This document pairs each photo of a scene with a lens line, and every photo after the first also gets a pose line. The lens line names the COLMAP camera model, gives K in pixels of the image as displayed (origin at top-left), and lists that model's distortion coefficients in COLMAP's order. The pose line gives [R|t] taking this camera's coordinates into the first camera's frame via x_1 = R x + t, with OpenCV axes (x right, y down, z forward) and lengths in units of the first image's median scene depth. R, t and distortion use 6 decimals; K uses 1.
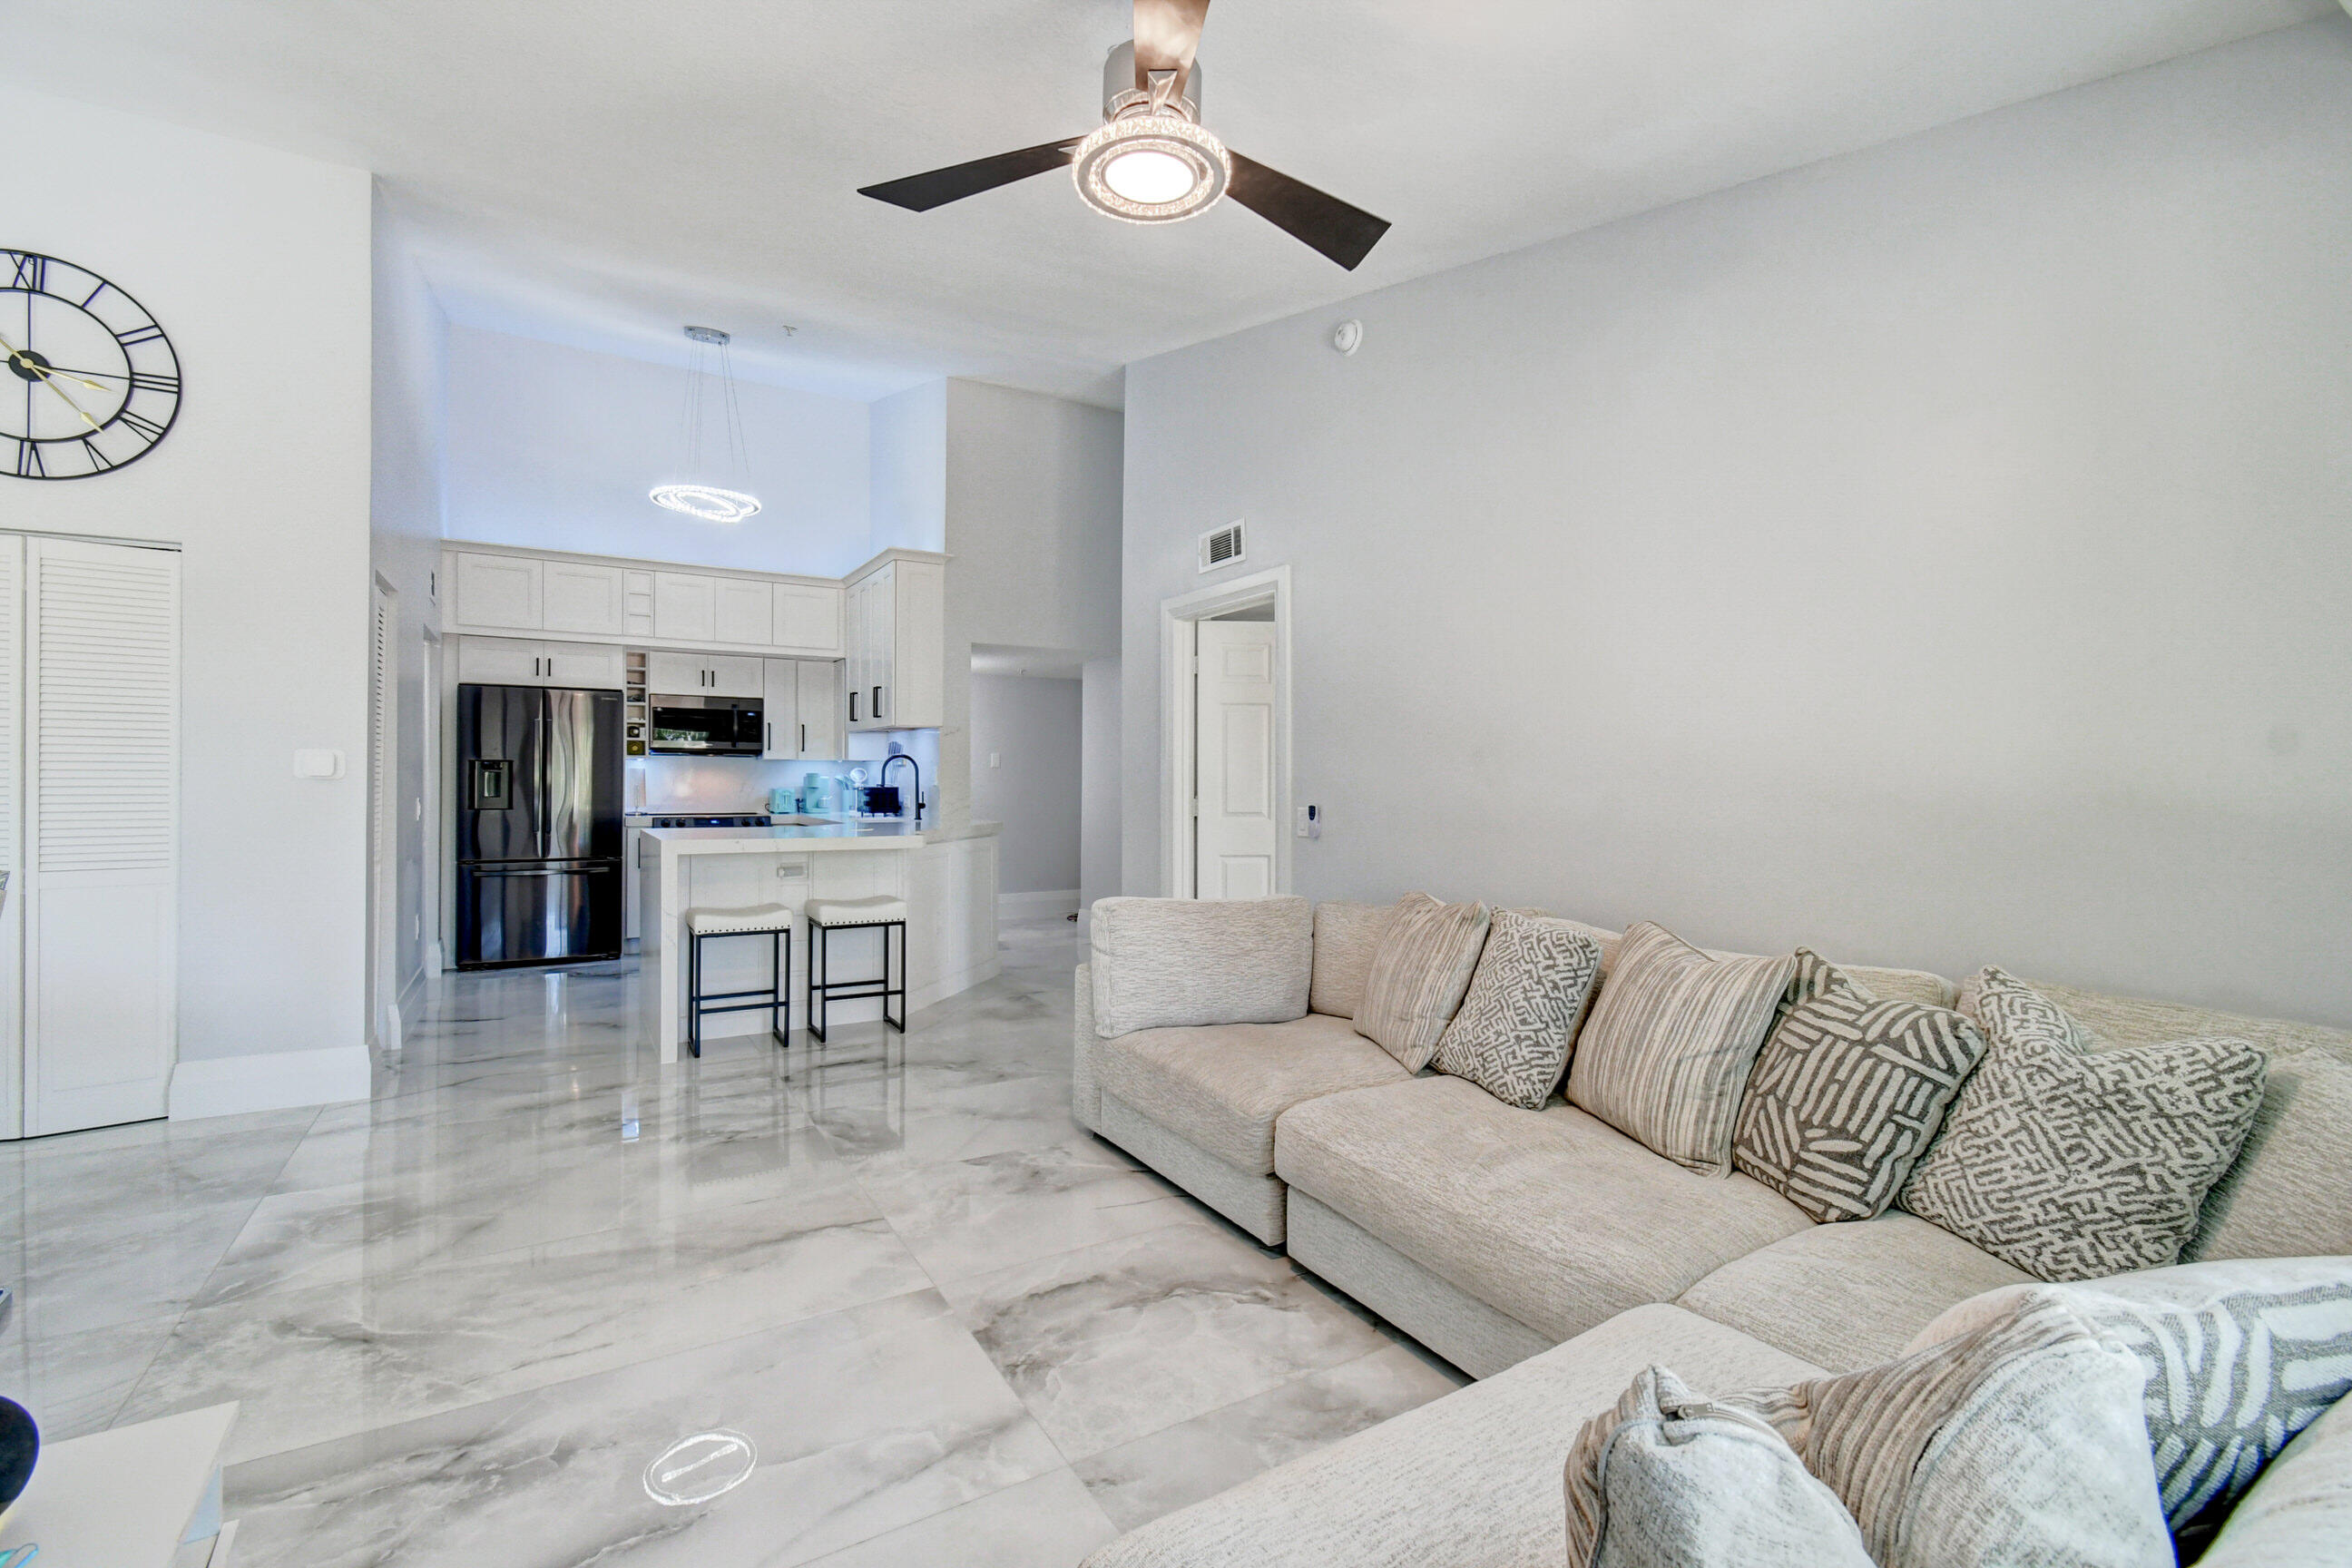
lens RADIAL K [[1032.2, 0, 1176.0], [0, 1032.2, 784.0], [0, 0, 1]] dist [0.000158, -0.000120]
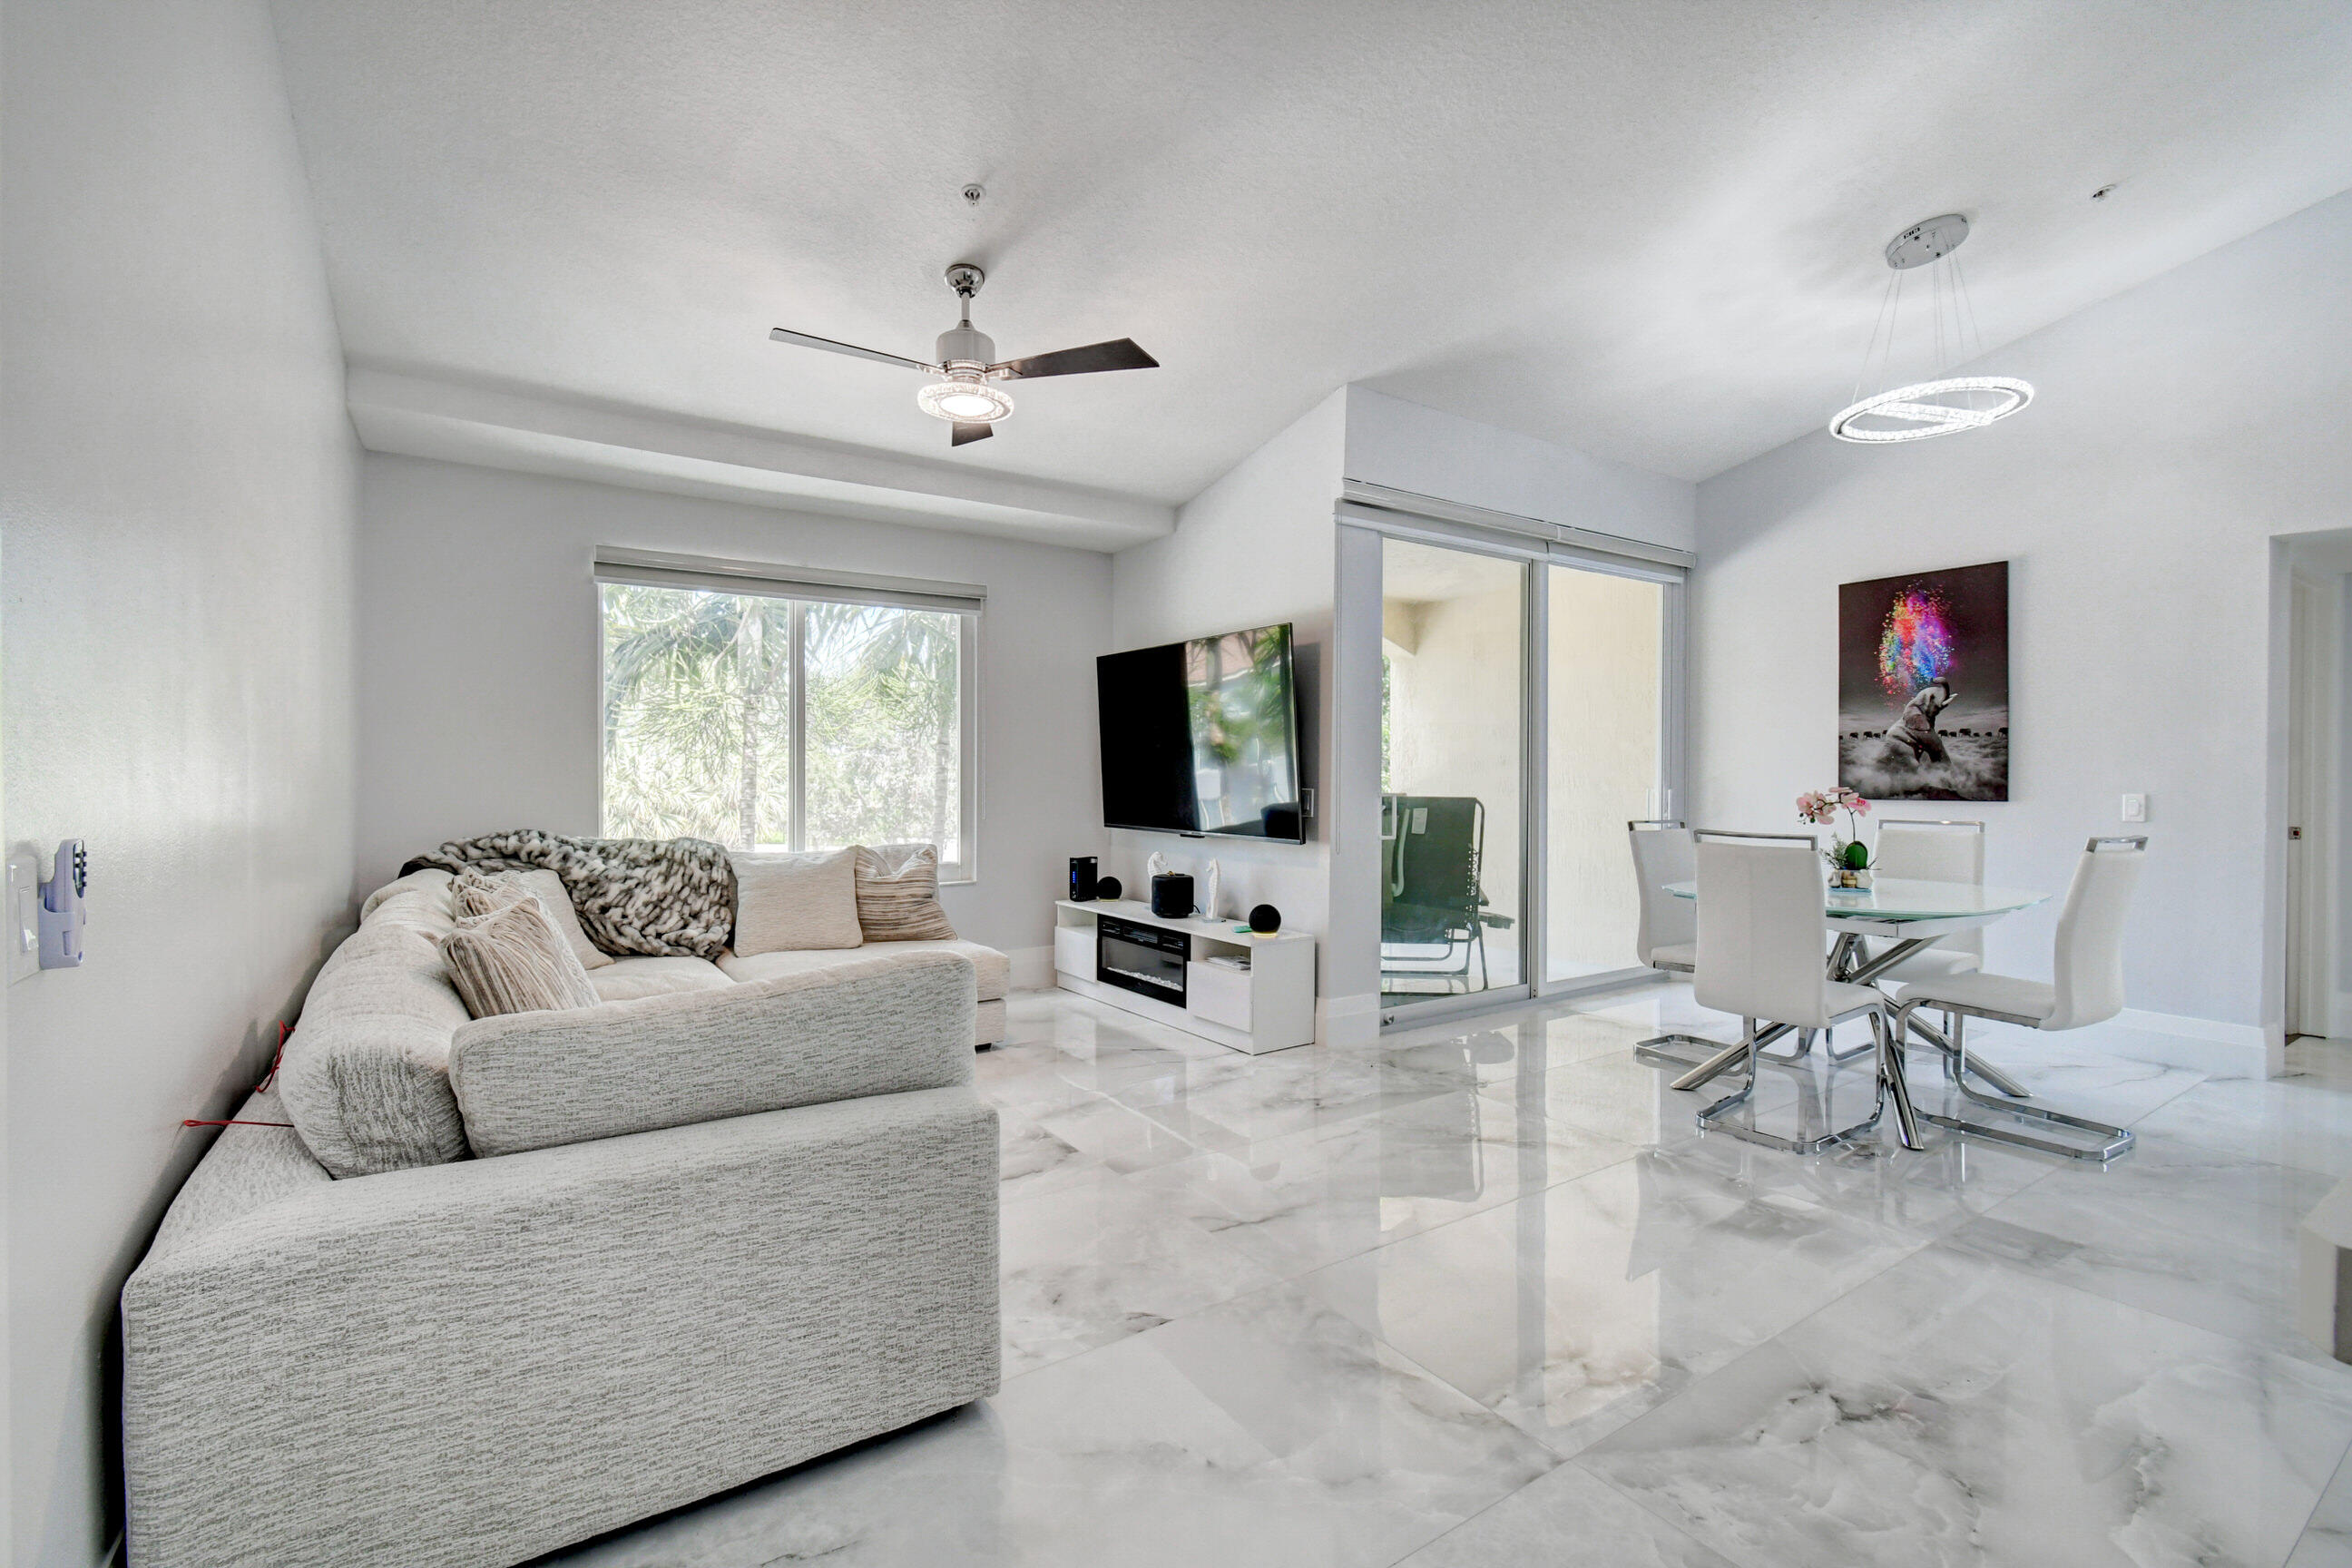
lens RADIAL K [[1032.2, 0, 1176.0], [0, 1032.2, 784.0], [0, 0, 1]] dist [0.000158, -0.000120]
pose [[-0.998169, -0.006326, -0.060153, -0.244814], [-0.007925, 0.999620, 0.026388, -0.014570], [0.059964, 0.026817, -0.997840, 2.447118]]
